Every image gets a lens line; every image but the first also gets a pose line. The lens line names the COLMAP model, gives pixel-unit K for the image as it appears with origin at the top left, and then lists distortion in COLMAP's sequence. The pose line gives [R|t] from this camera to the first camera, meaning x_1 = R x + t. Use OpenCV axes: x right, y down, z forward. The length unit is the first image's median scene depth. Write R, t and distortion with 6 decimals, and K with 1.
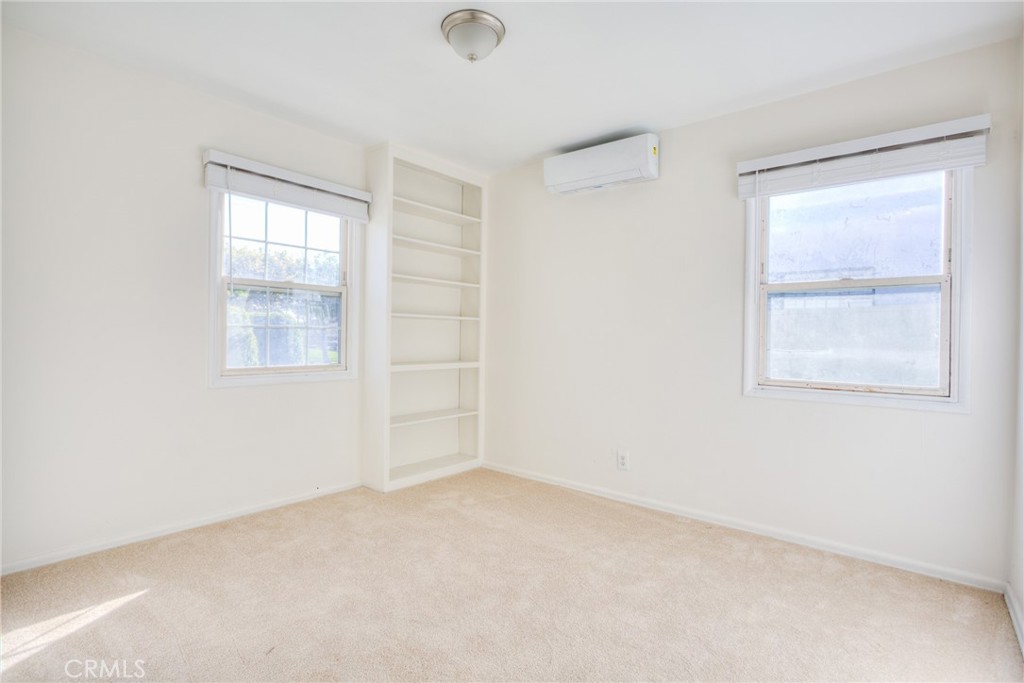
lens RADIAL K [[499.9, 0, 506.7], [0, 499.9, 339.9], [0, 0, 1]] dist [-0.015696, 0.002337]
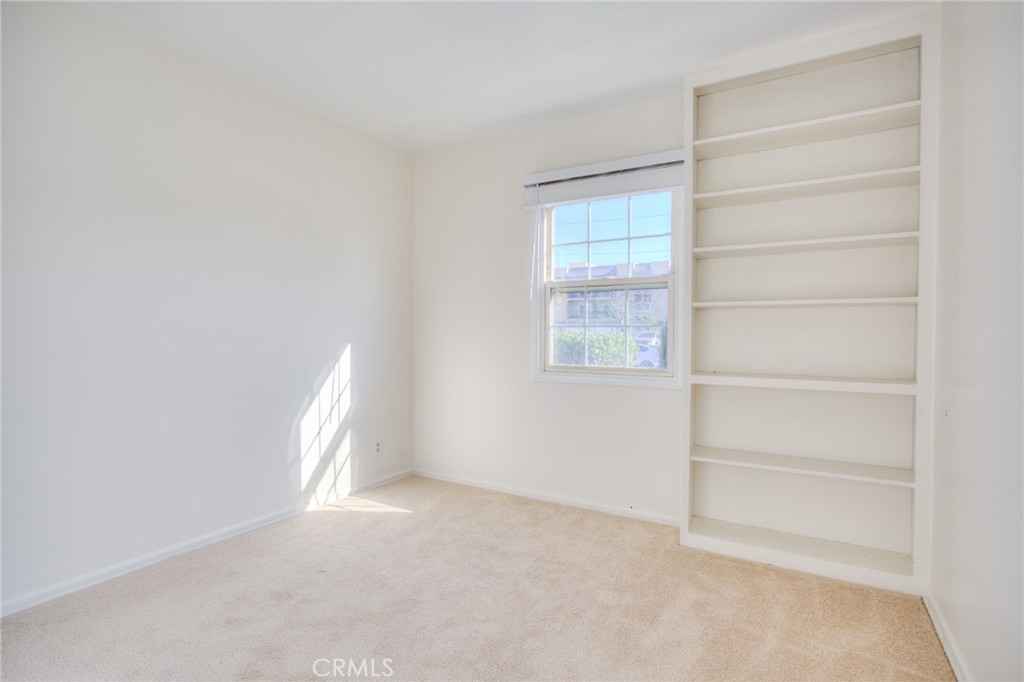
lens RADIAL K [[499.9, 0, 506.1], [0, 499.9, 340.7], [0, 0, 1]] dist [-0.015696, 0.002337]
pose [[0.149089, 0.004590, -0.988813, 0.505805], [-0.003878, 0.999984, 0.004057, -0.000858], [0.988816, 0.003230, 0.149105, 0.708383]]
